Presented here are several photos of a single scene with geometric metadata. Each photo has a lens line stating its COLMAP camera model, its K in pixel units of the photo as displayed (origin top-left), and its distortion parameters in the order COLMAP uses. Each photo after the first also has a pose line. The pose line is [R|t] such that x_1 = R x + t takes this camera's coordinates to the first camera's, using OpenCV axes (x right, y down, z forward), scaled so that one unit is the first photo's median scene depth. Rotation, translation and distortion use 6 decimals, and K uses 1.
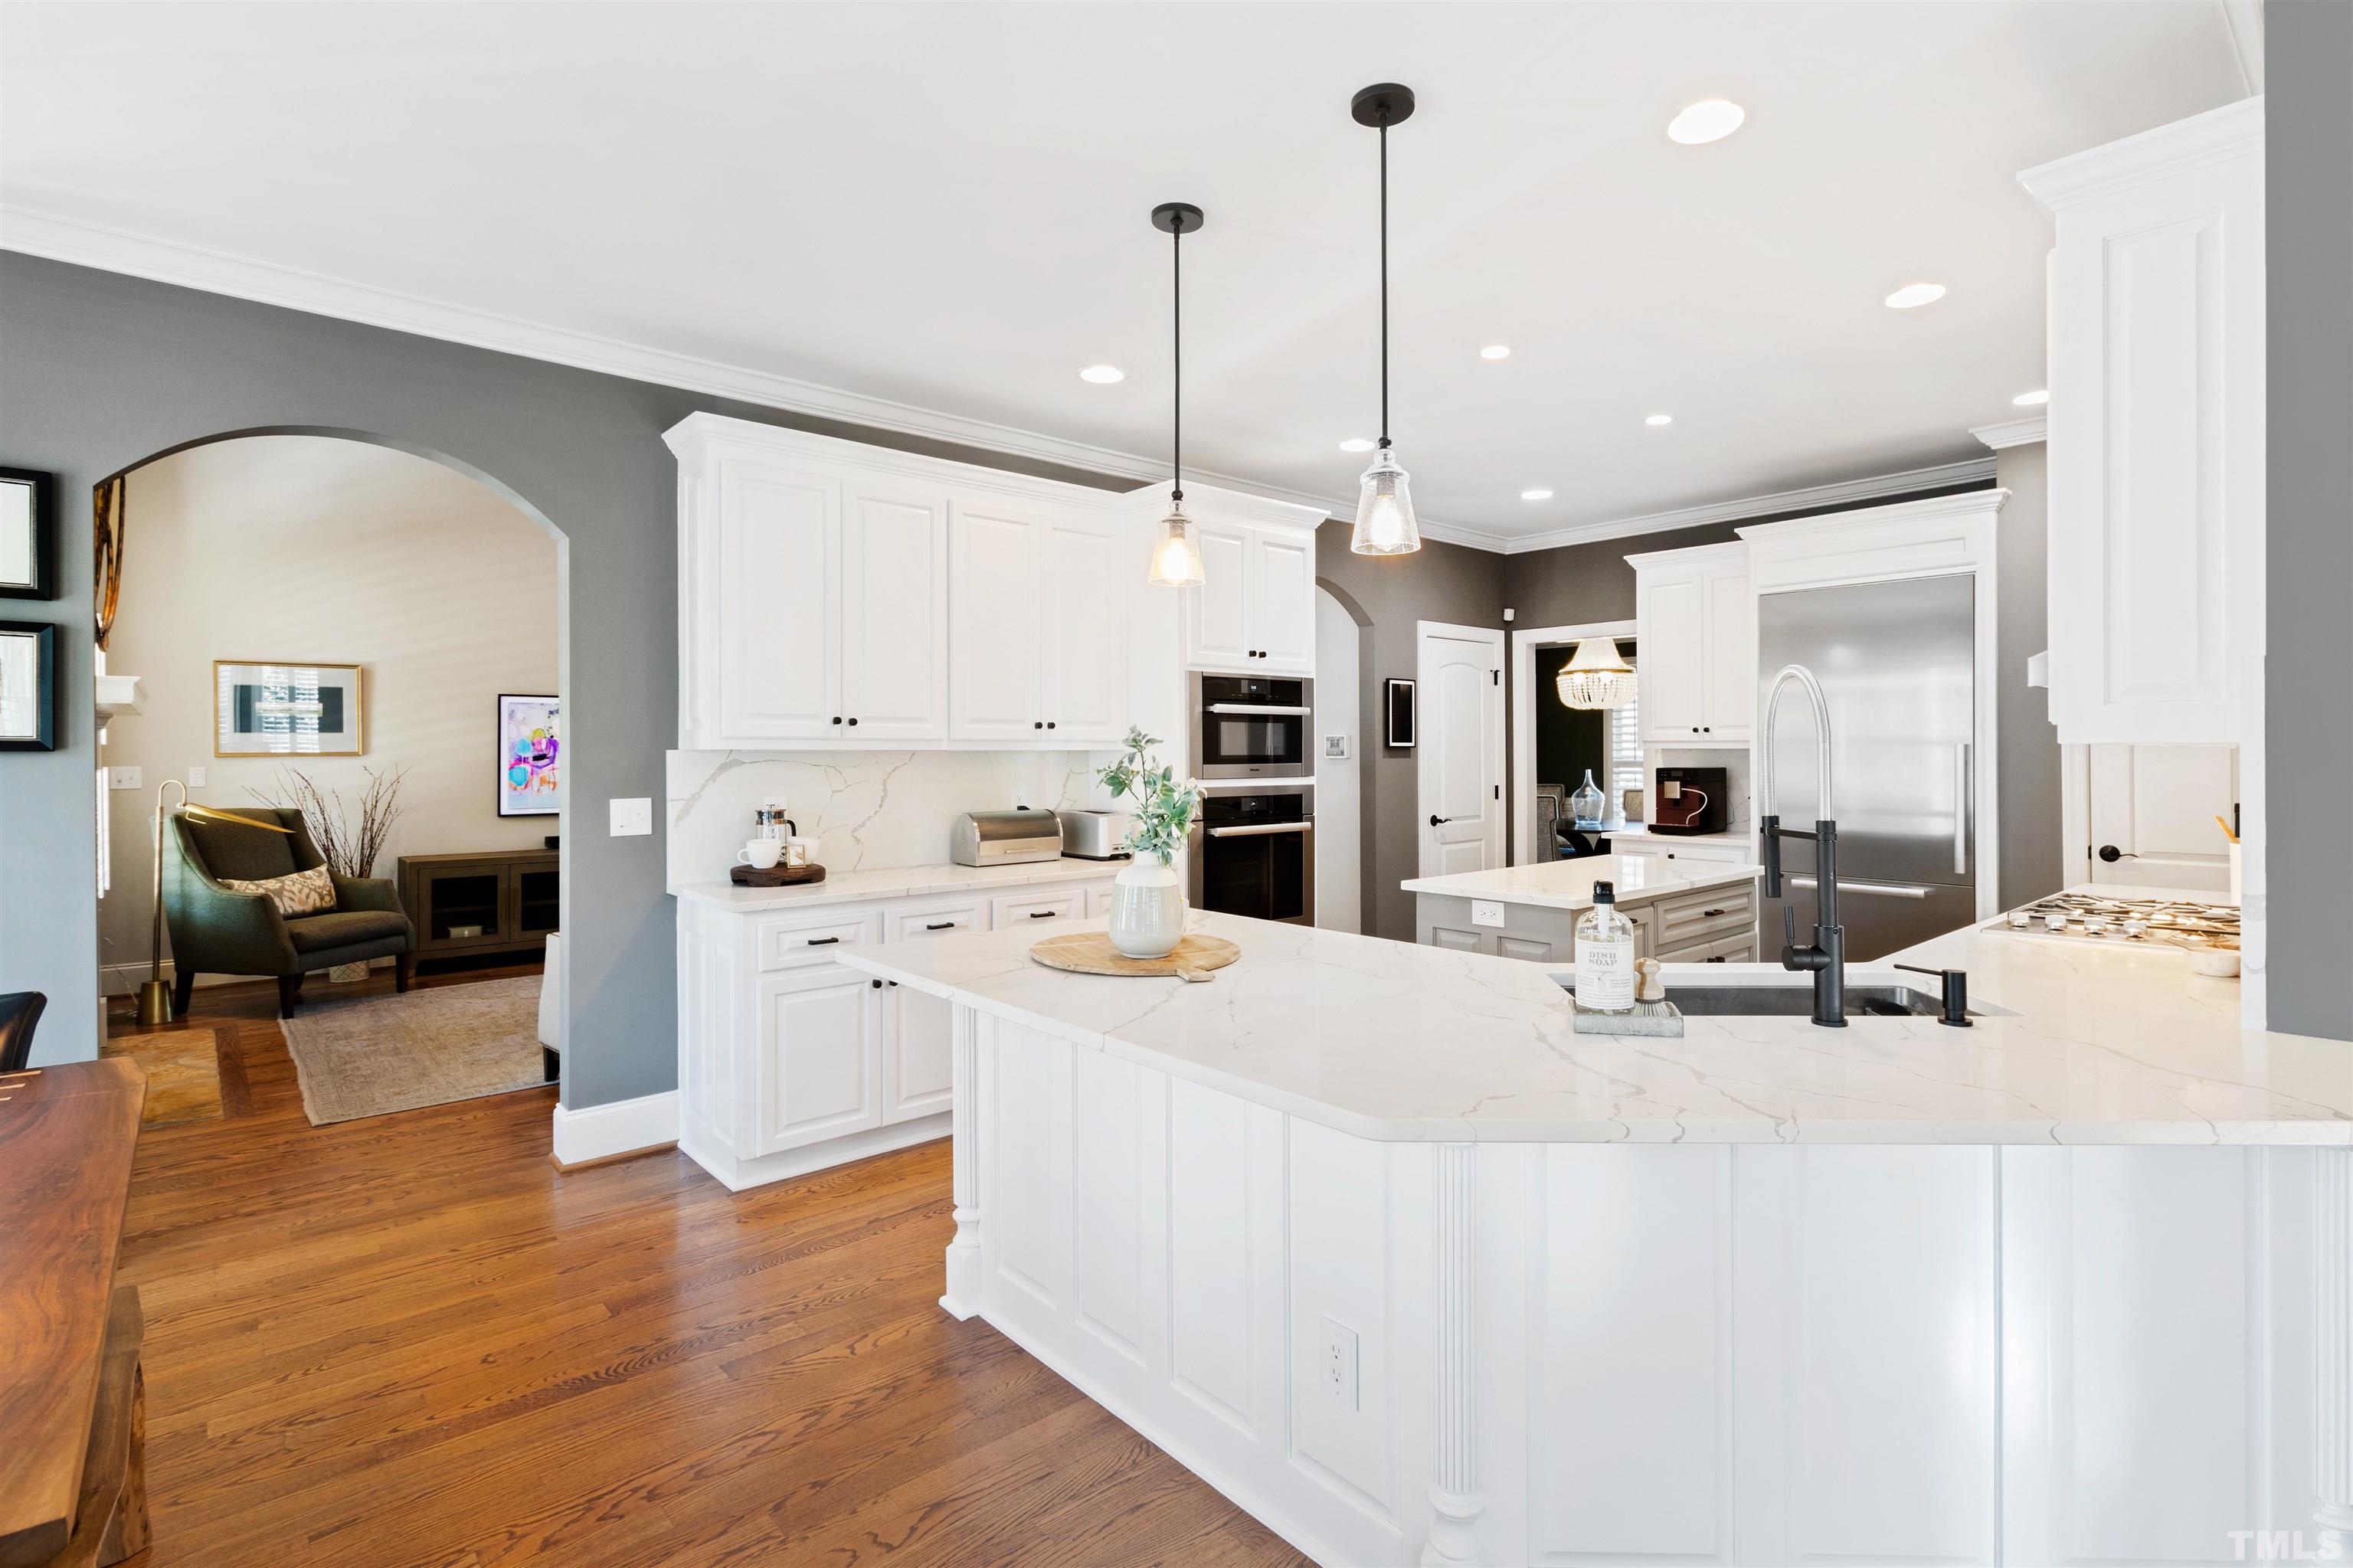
lens RADIAL K [[1102.6, 0, 1226.0], [0, 1102.6, 744.3], [0, 0, 1]] dist [0.000549, -0.008233]
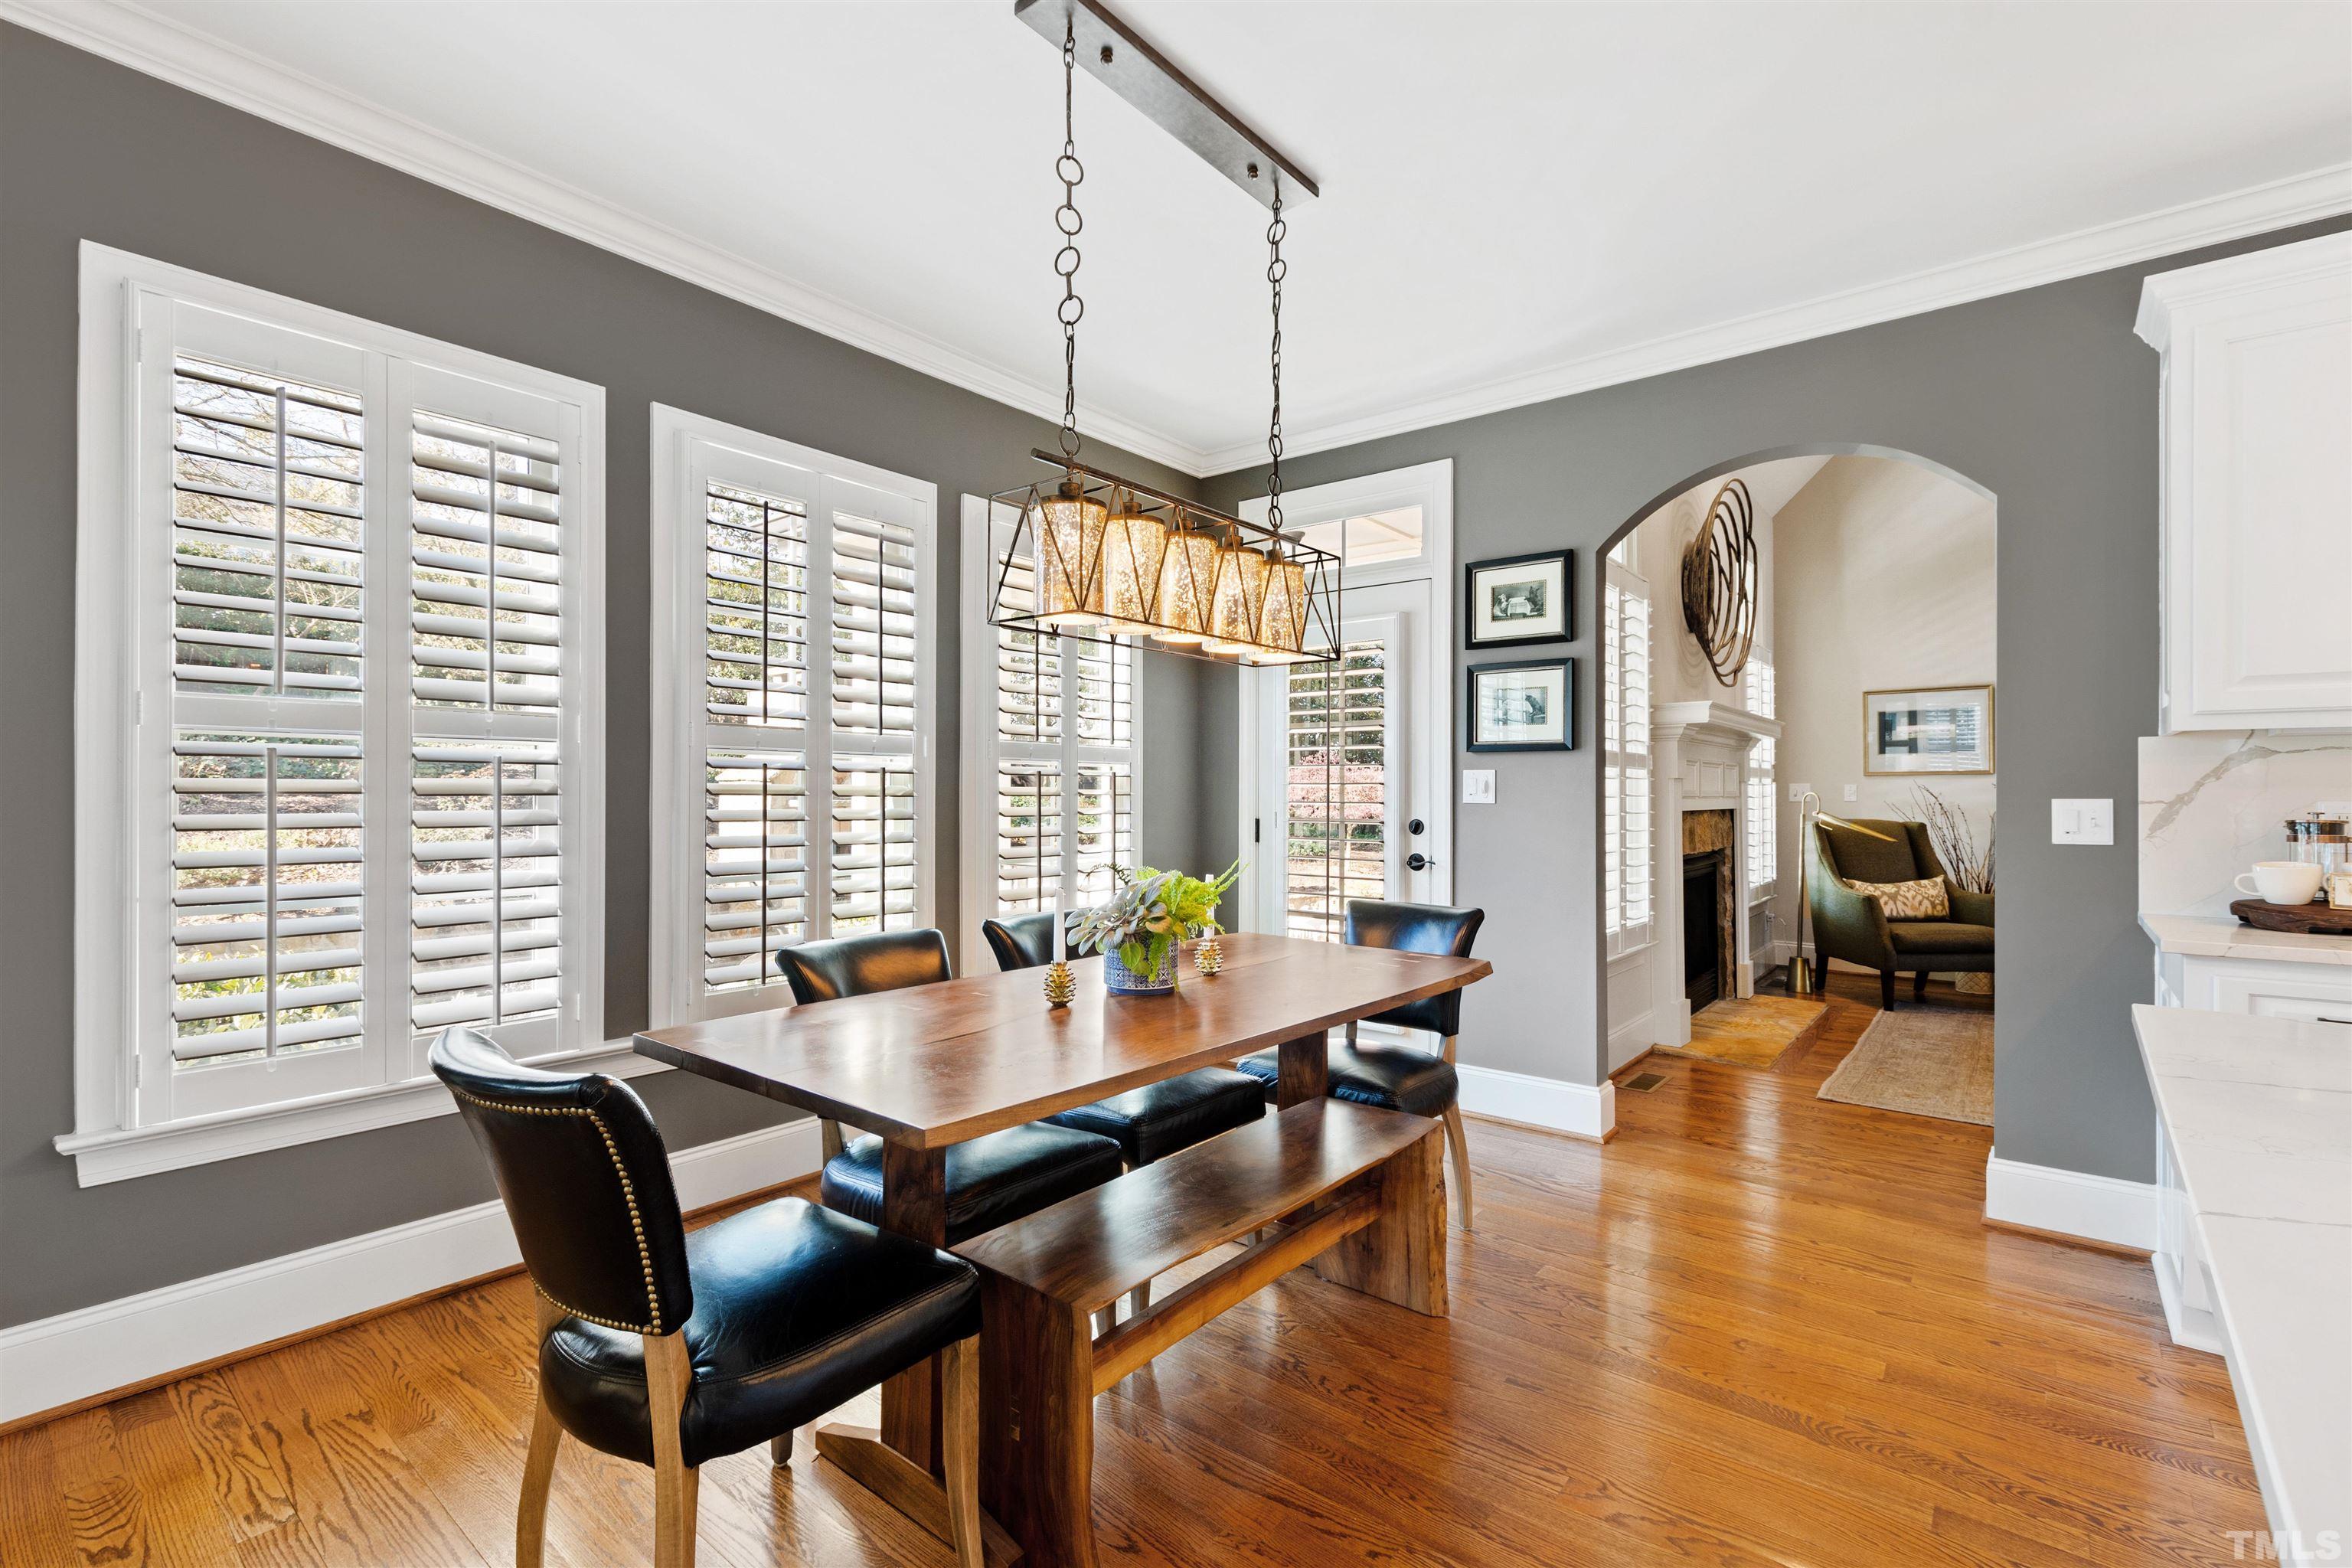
lens RADIAL K [[1045.1, 0, 1176.0], [0, 1045.1, 784.0], [0, 0, 1]] dist [-0.003276, -0.000385]
pose [[0.130307, -0.005637, -0.991458, 0.102609], [0.004021, 0.999979, -0.005157, 0.032180], [0.991466, -0.003314, 0.130326, 0.199299]]
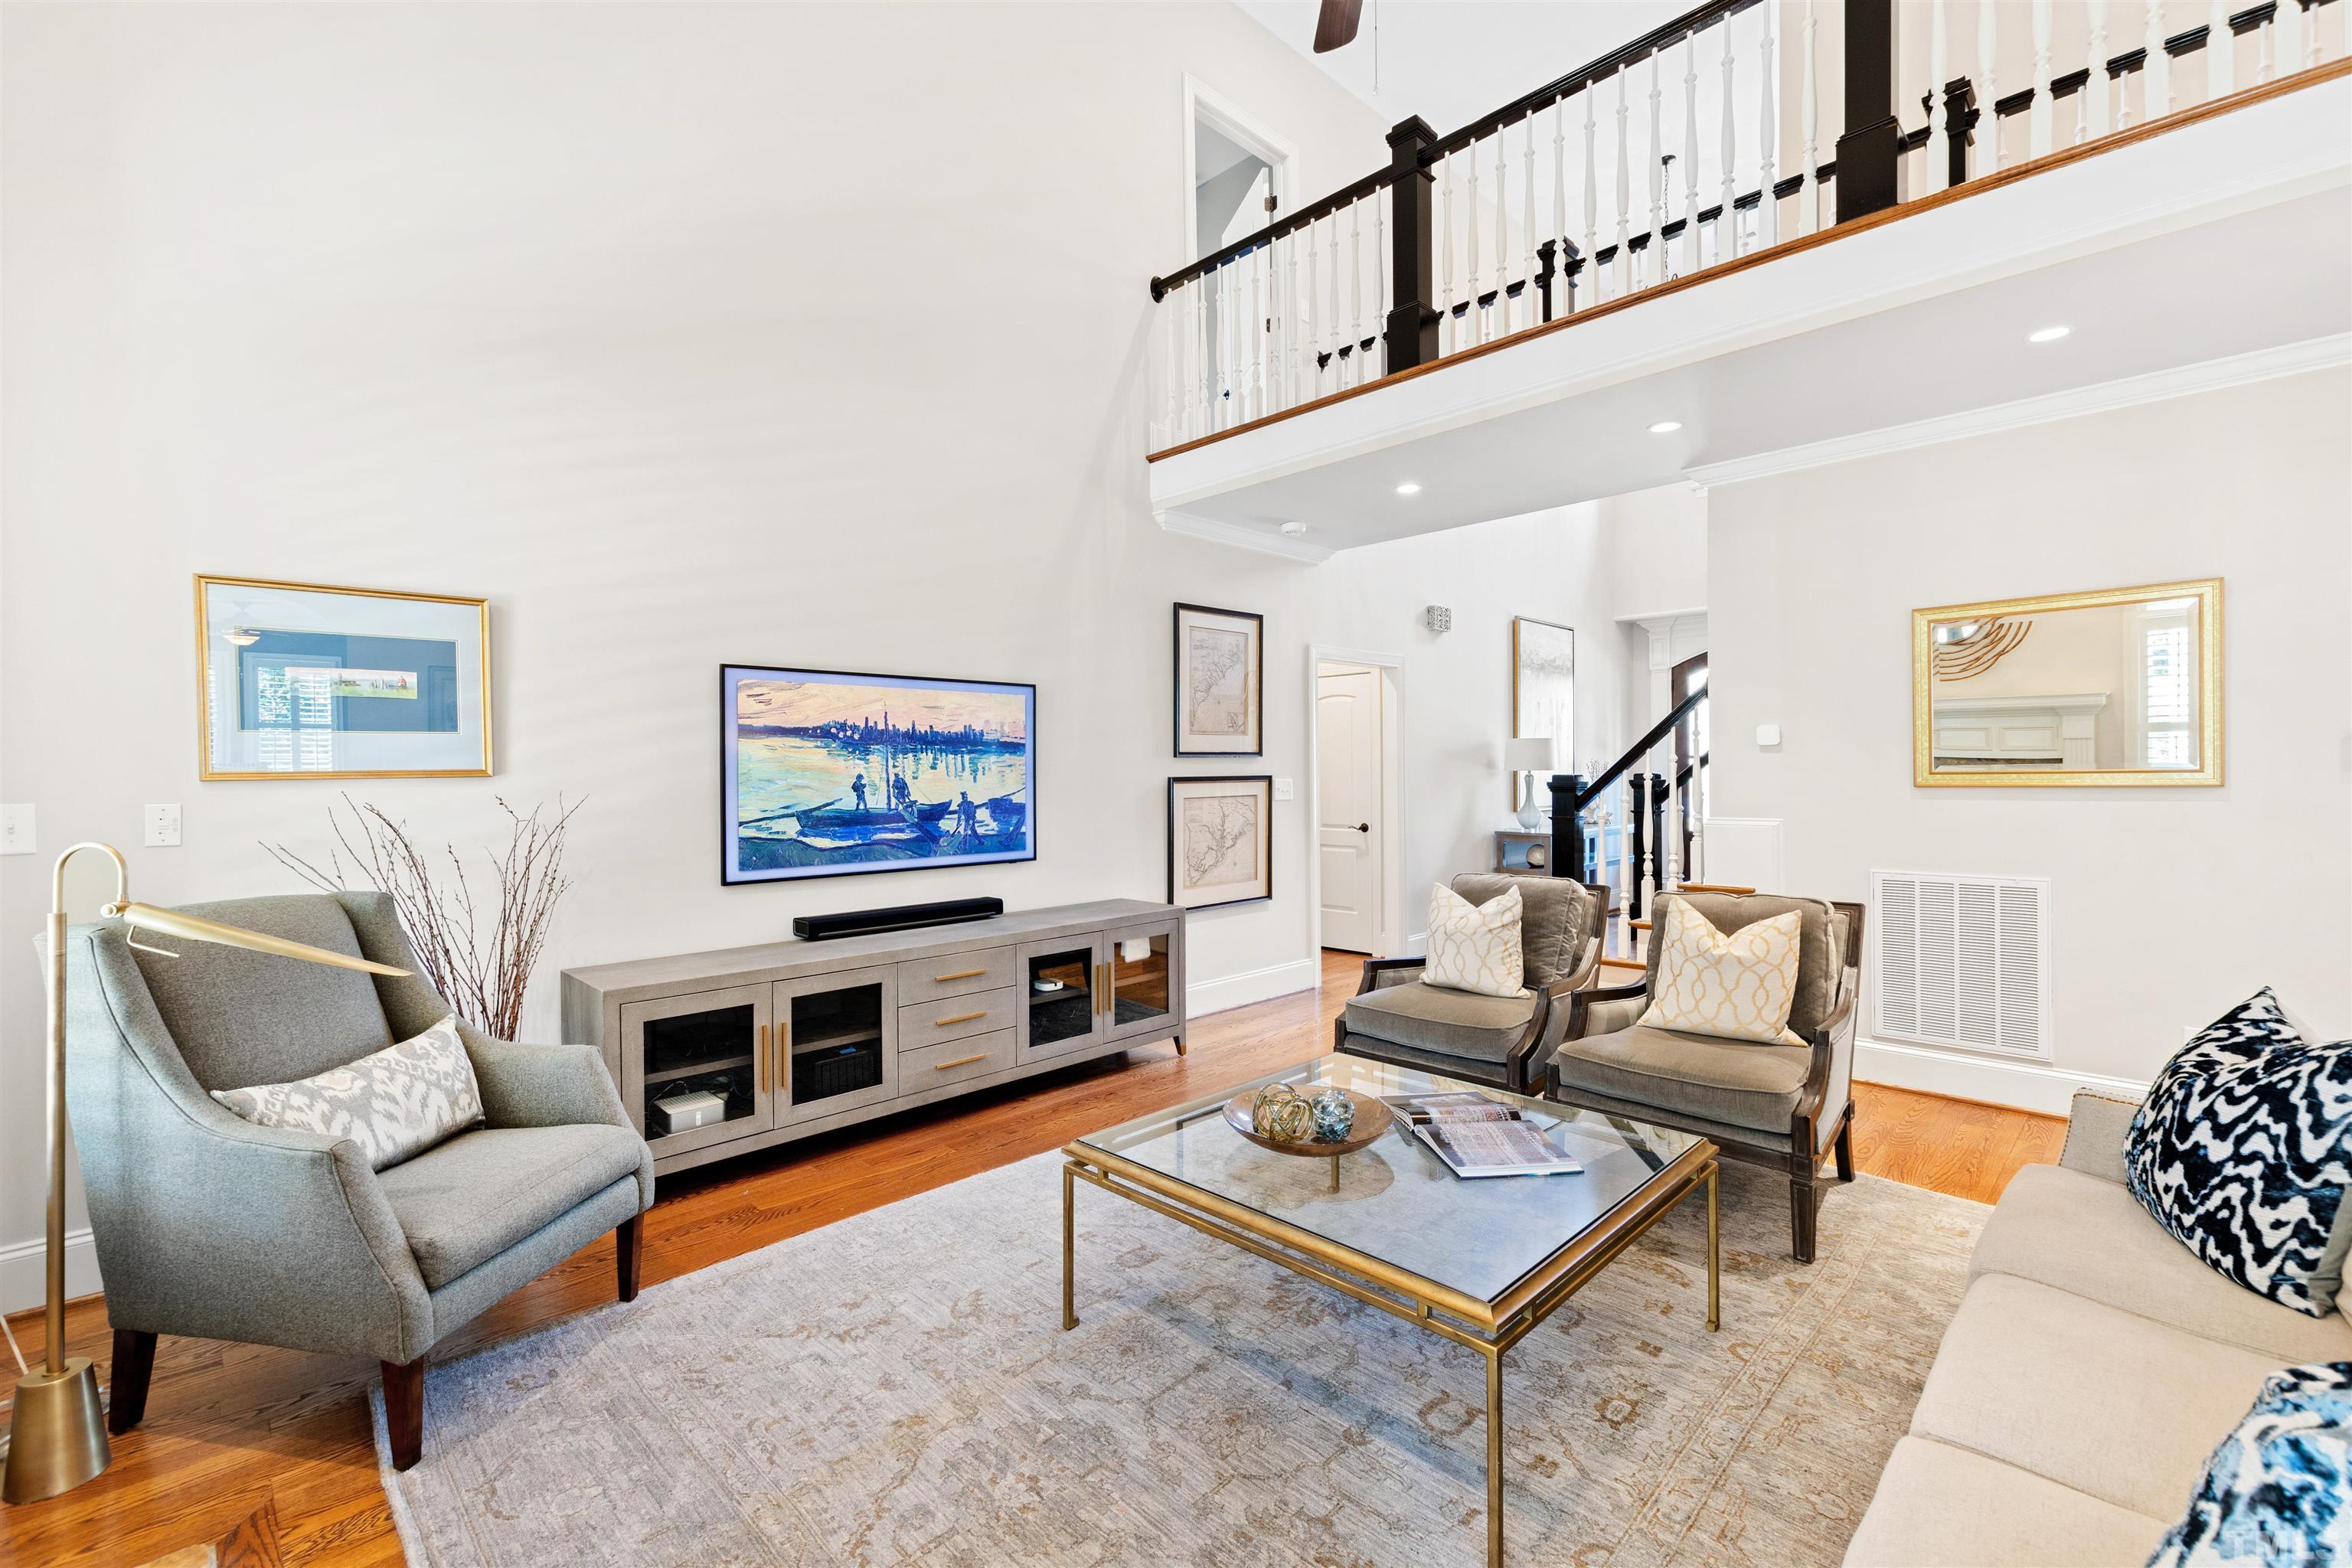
lens RADIAL K [[1017.2, 0, 1153.3], [0, 1017.2, 767.5], [0, 0, 1]] dist [-0.001036, -0.000391]
pose [[0.999909, 0.000031, 0.013497, -0.738549], [-0.000217, 0.999904, 0.013841, -0.000575], [-0.013495, -0.013843, 0.999813, 0.795221]]
